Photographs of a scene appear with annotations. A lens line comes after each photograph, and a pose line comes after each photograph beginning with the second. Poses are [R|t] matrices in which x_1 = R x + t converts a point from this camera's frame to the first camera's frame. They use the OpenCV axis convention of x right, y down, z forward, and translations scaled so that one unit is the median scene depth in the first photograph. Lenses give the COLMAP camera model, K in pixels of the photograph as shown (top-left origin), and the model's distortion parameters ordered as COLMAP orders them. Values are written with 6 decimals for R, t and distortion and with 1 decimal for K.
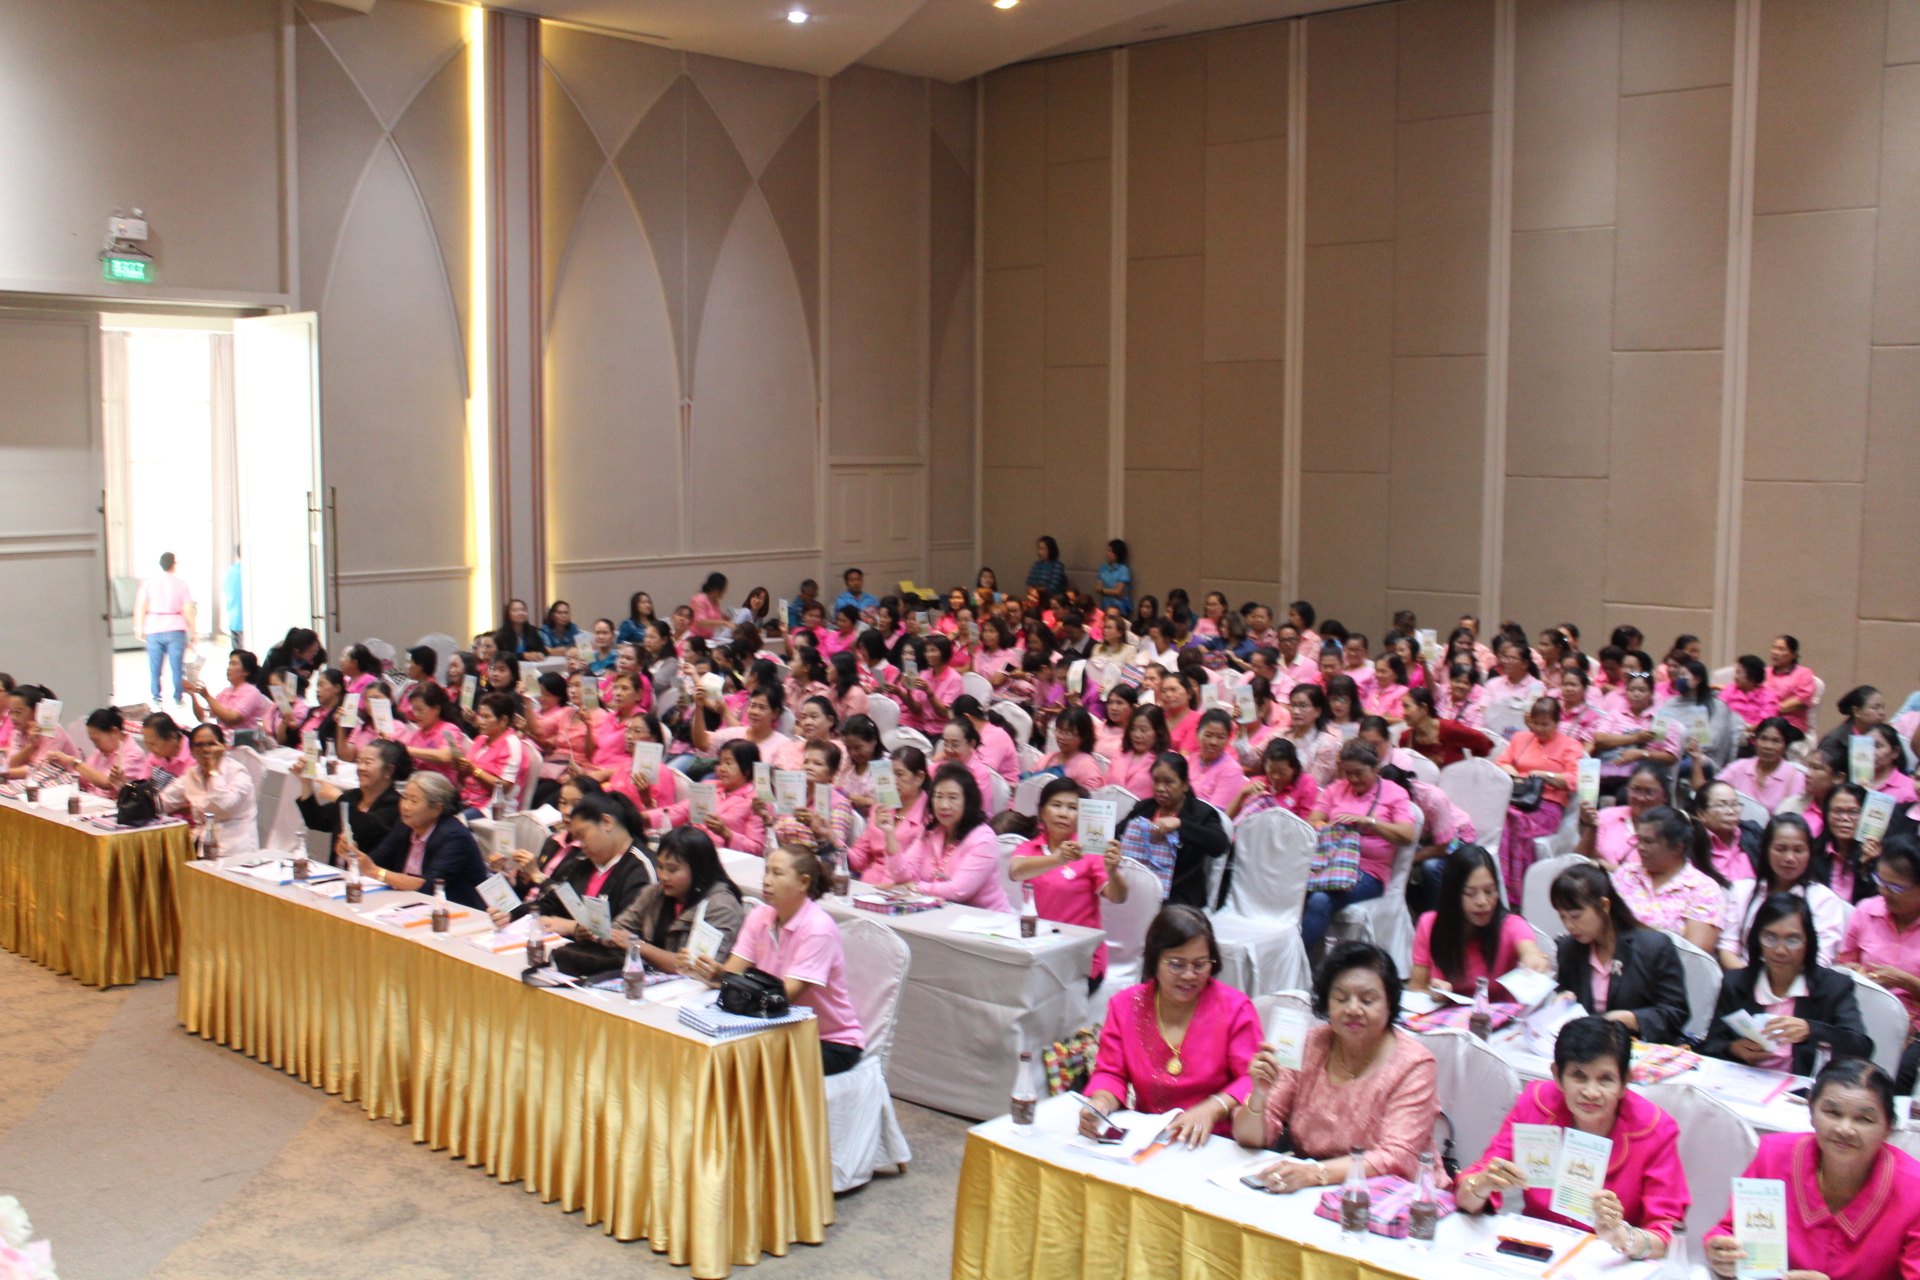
lens RADIAL K [[1879.6, 0, 964.1], [0, 1879.6, 647.6], [0, 0, 1]] dist [-0.137725, 0.158898]
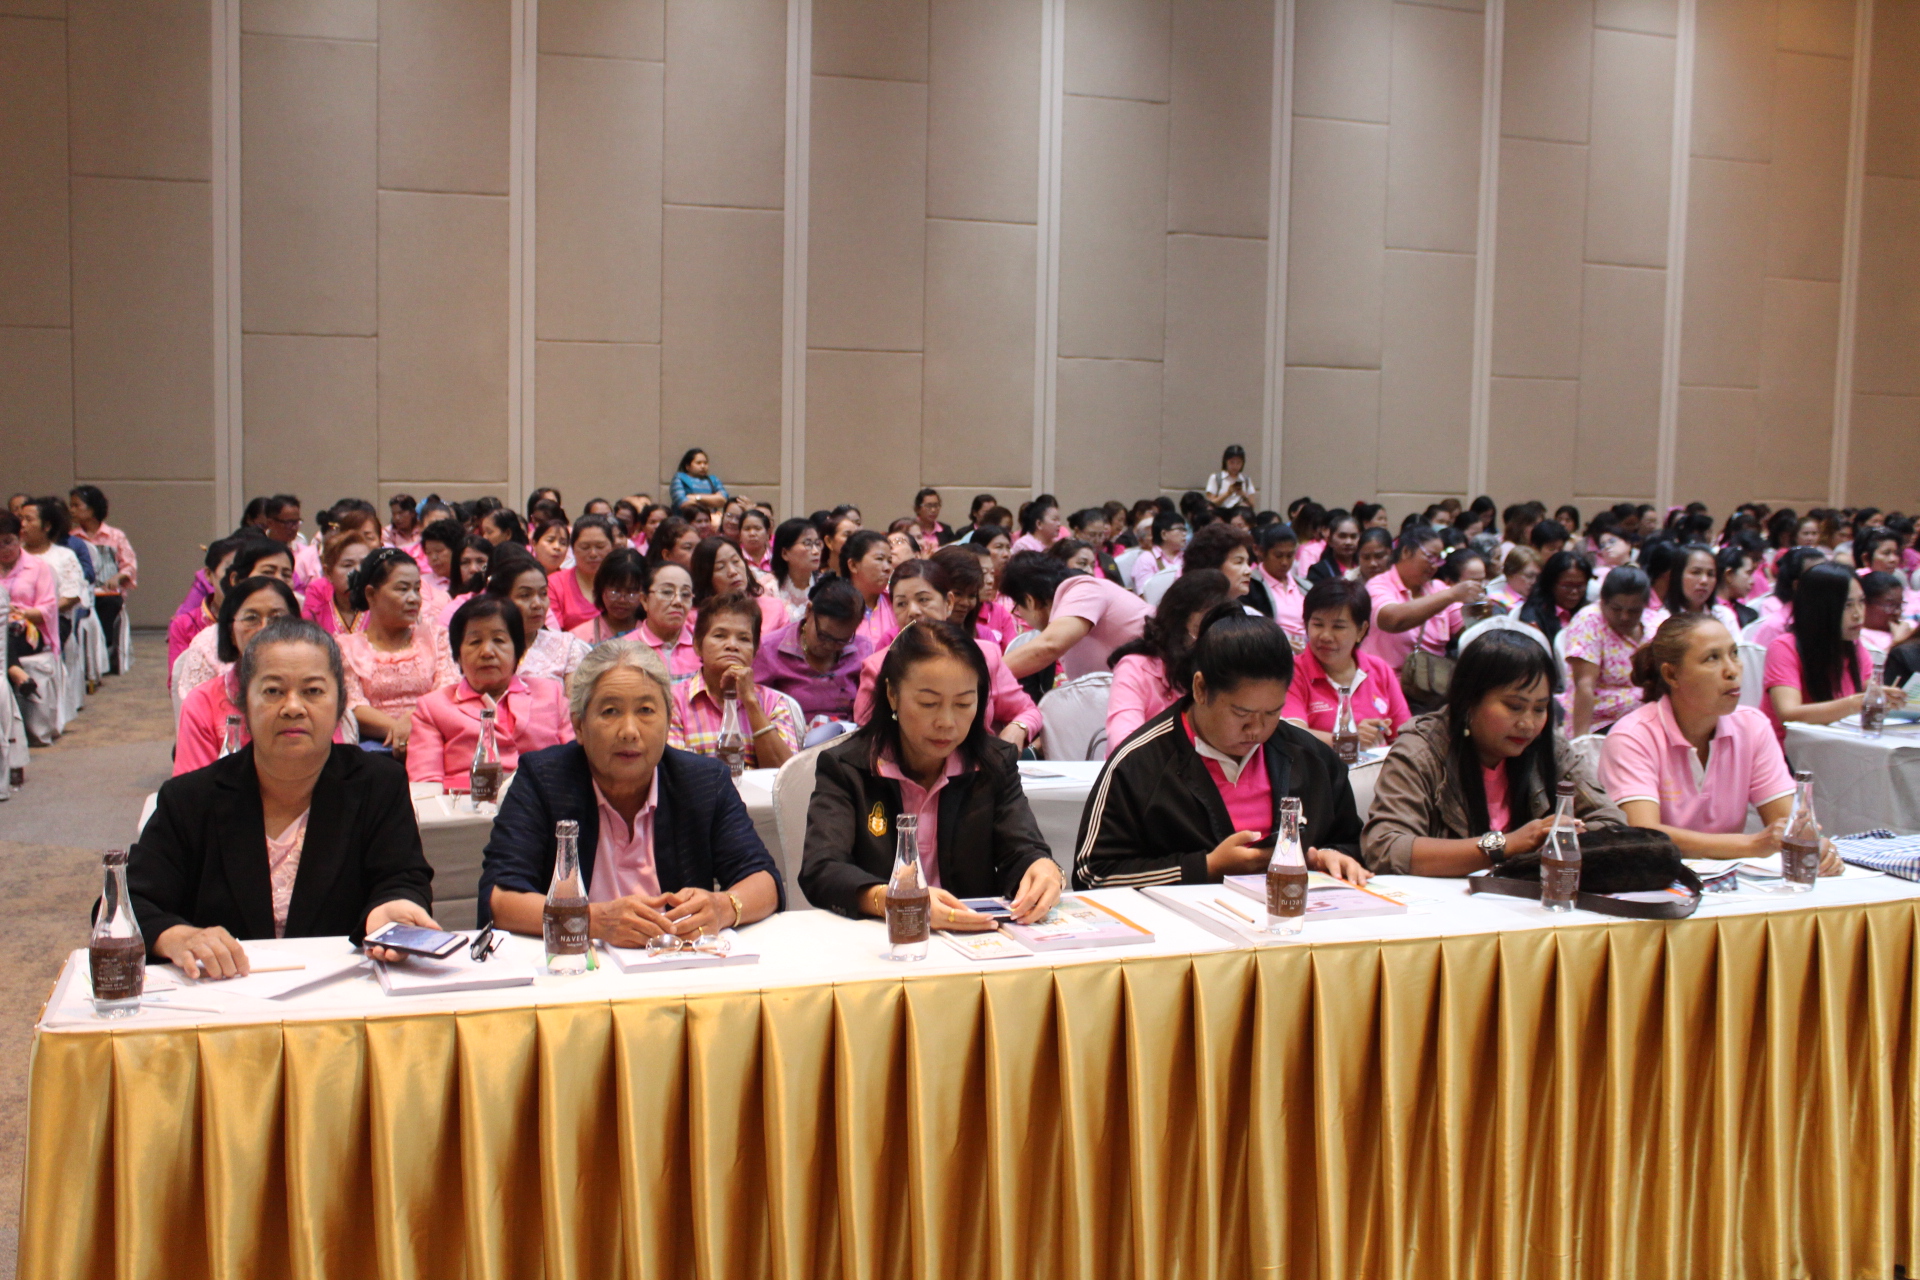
lens RADIAL K [[1903.3, 0, 960.0], [0, 1903.3, 640.0], [0, 0, 1]] dist [-0.141427, 0.156825]
pose [[0.487665, -0.083778, 0.869002, -0.319936], [0.075743, 0.995692, 0.053487, 0.025236], [-0.869739, 0.039737, 0.491909, 0.376502]]
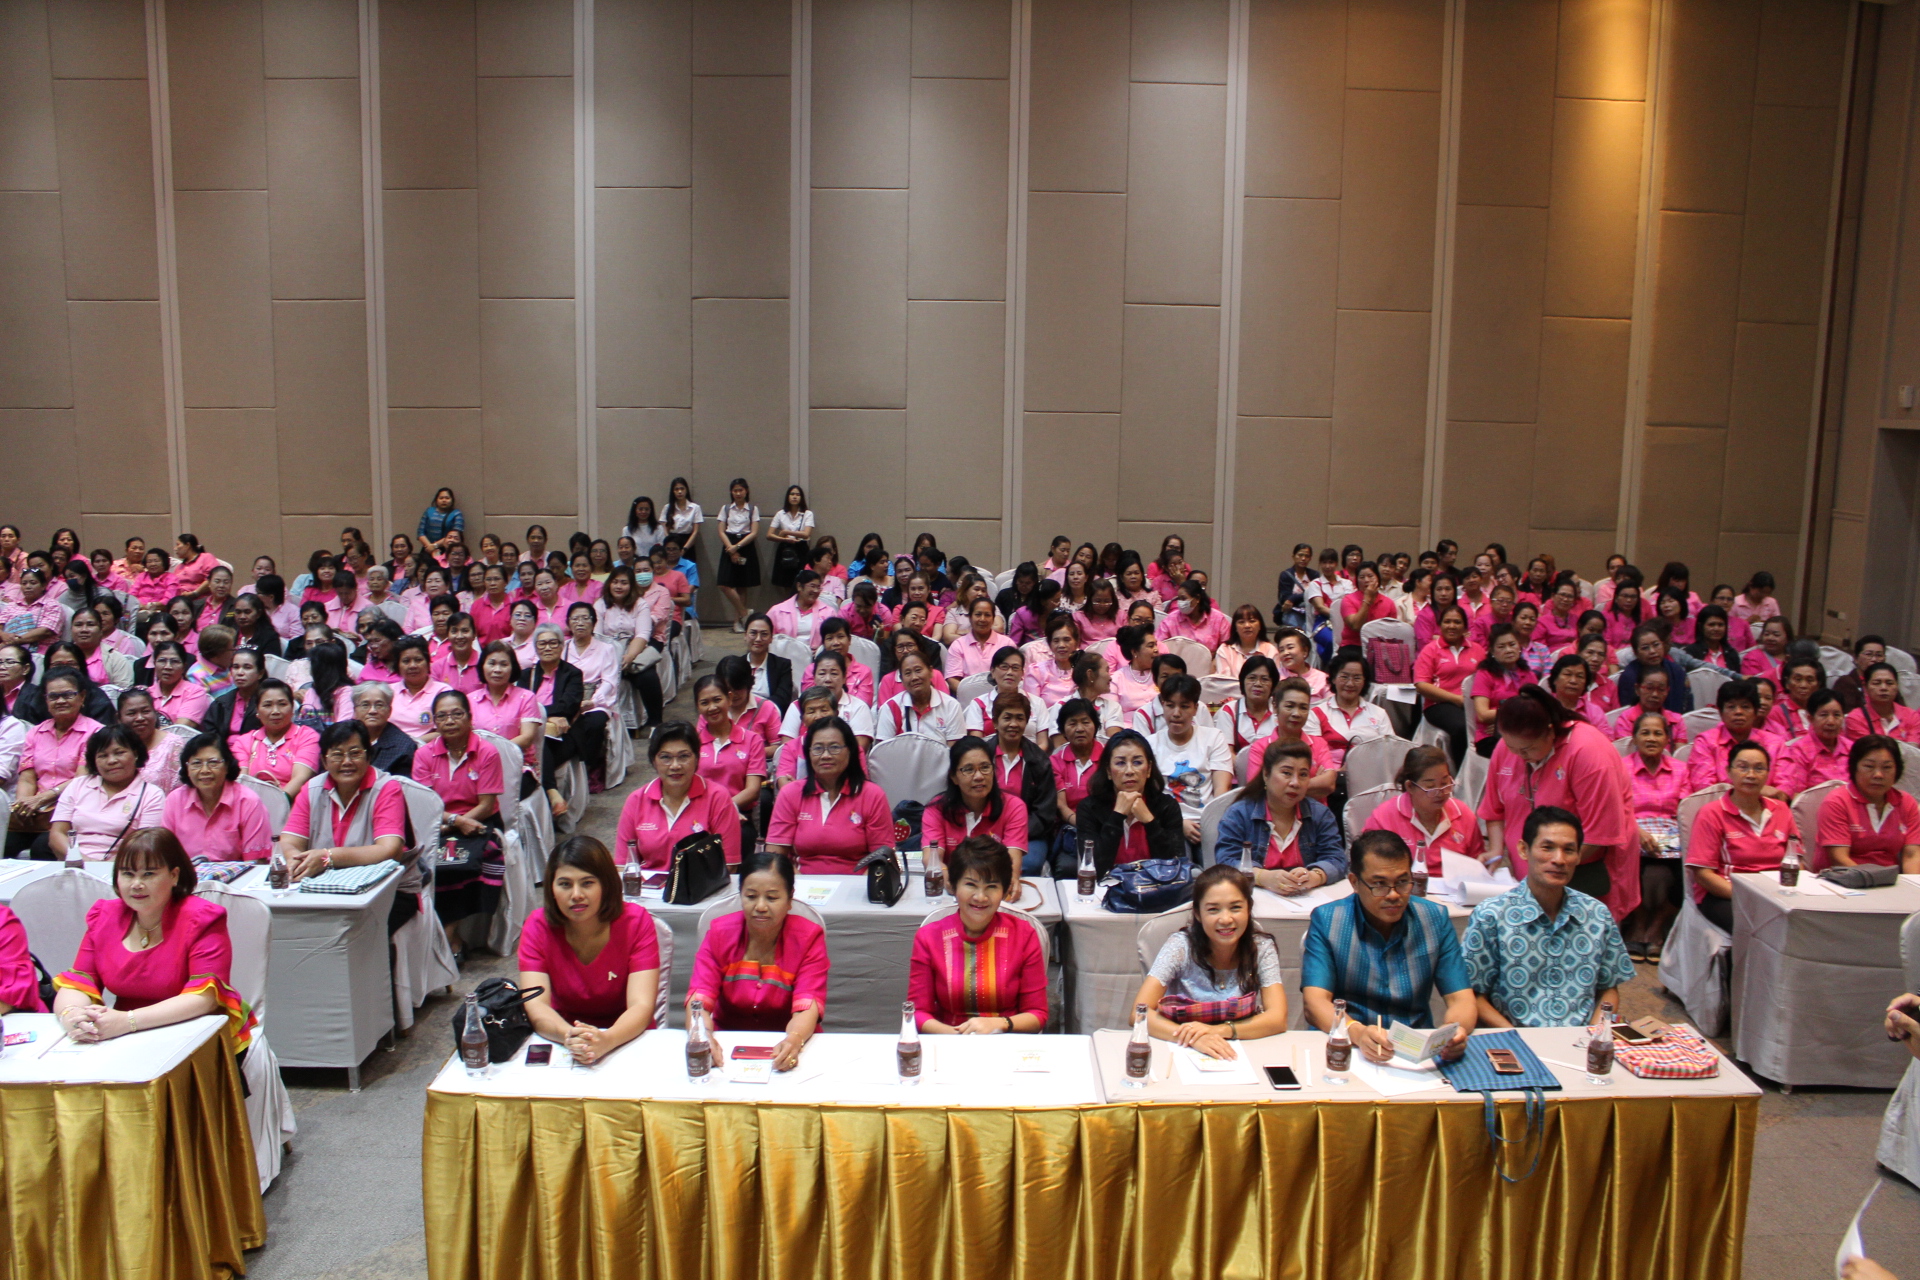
lens RADIAL K [[1588.2, 0, 956.1], [0, 1588.2, 649.2], [0, 0, 1]] dist [-0.165259, 0.150351]
pose [[0.737388, -0.105435, 0.667190, 0.107041], [0.061956, 0.994136, 0.088628, 0.011287], [-0.672622, -0.024017, 0.739597, -0.116053]]
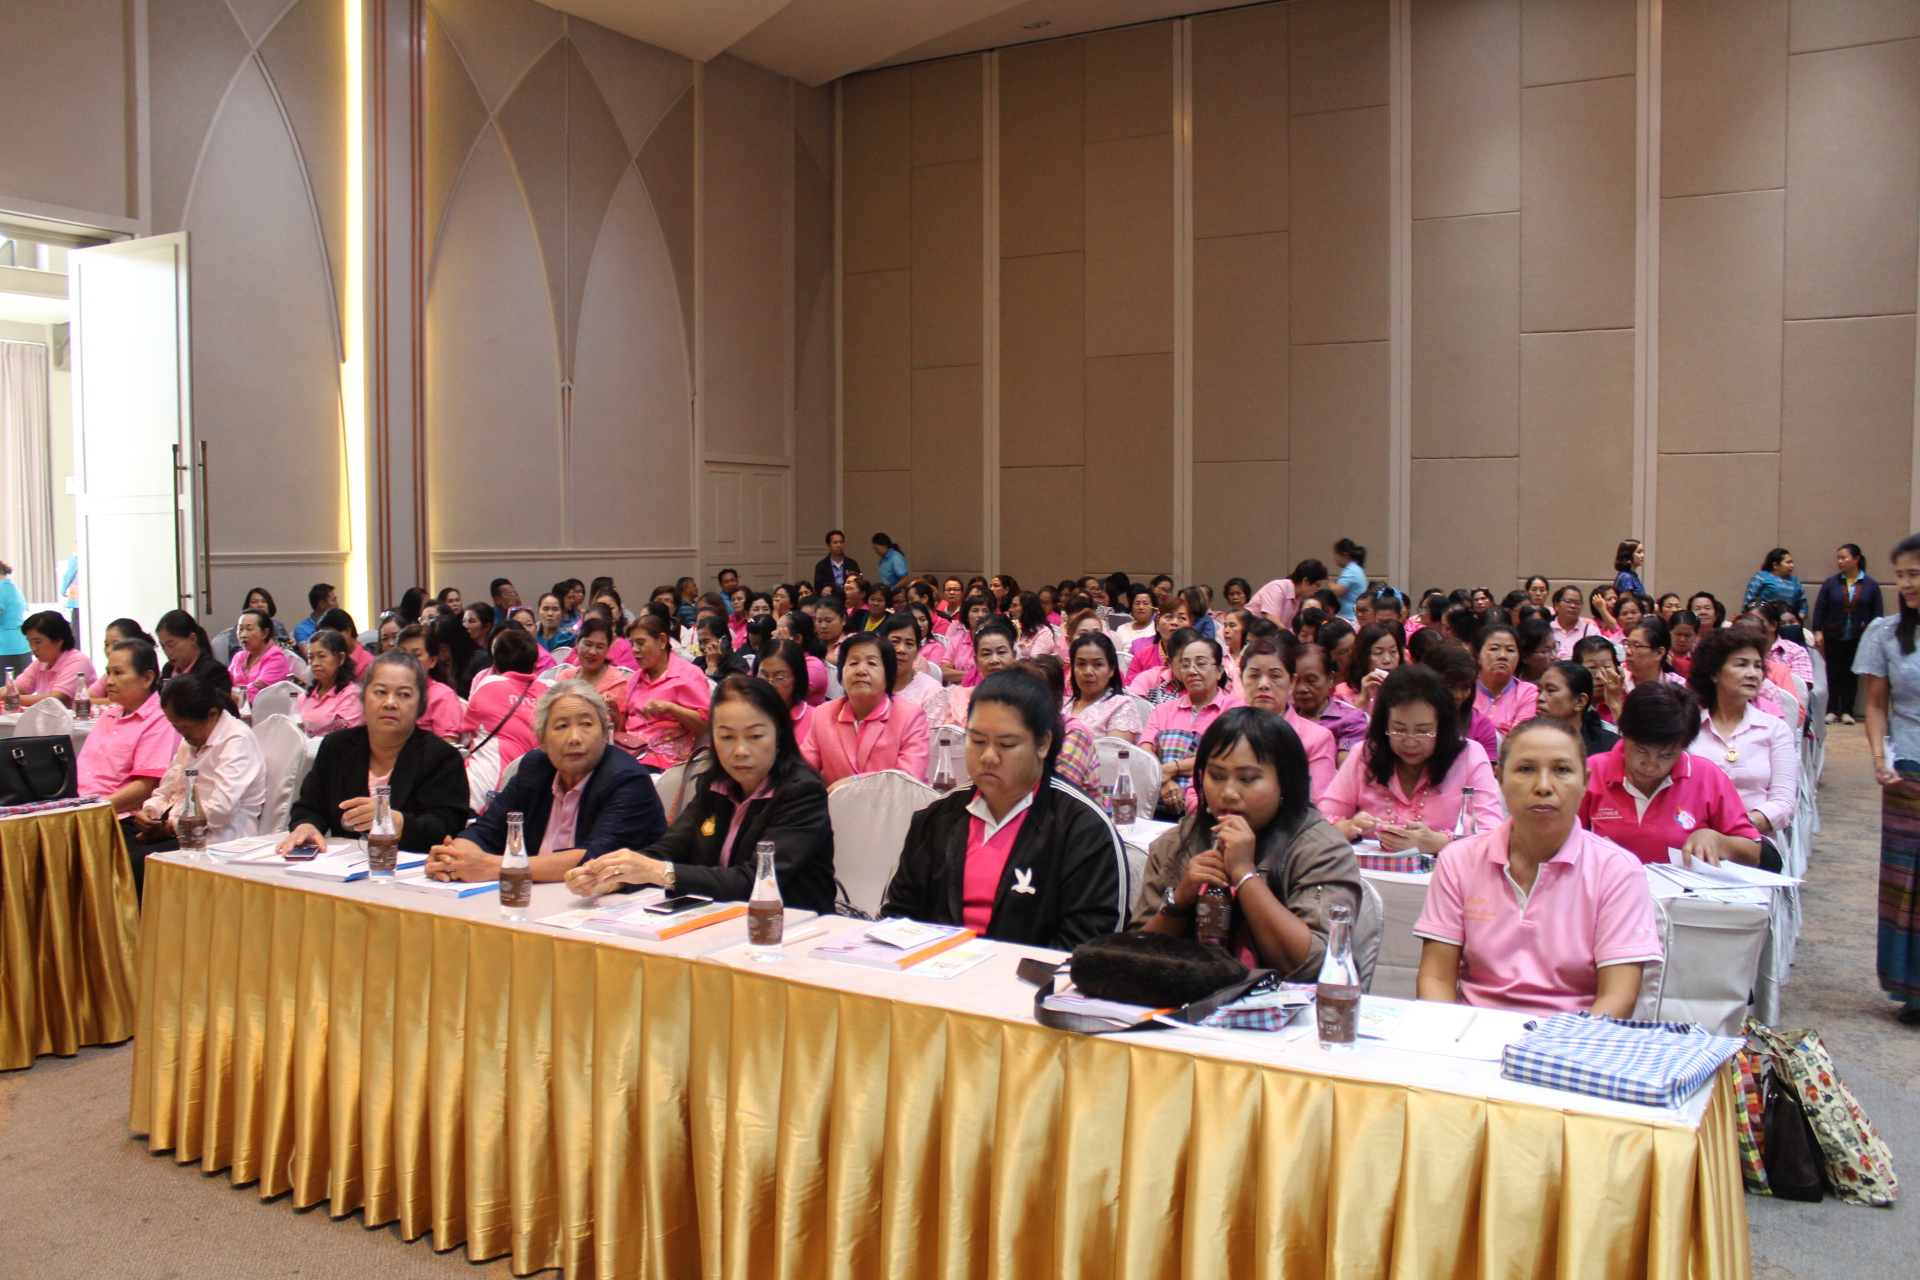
lens RADIAL K [[1588.2, 0, 956.1], [0, 1588.2, 649.2], [0, 0, 1]] dist [-0.165259, 0.150351]
pose [[0.980318, -0.018861, 0.196524, -0.140024], [0.026173, 0.999056, -0.034676, 0.039644], [-0.195684, 0.039137, 0.979886, 0.248816]]
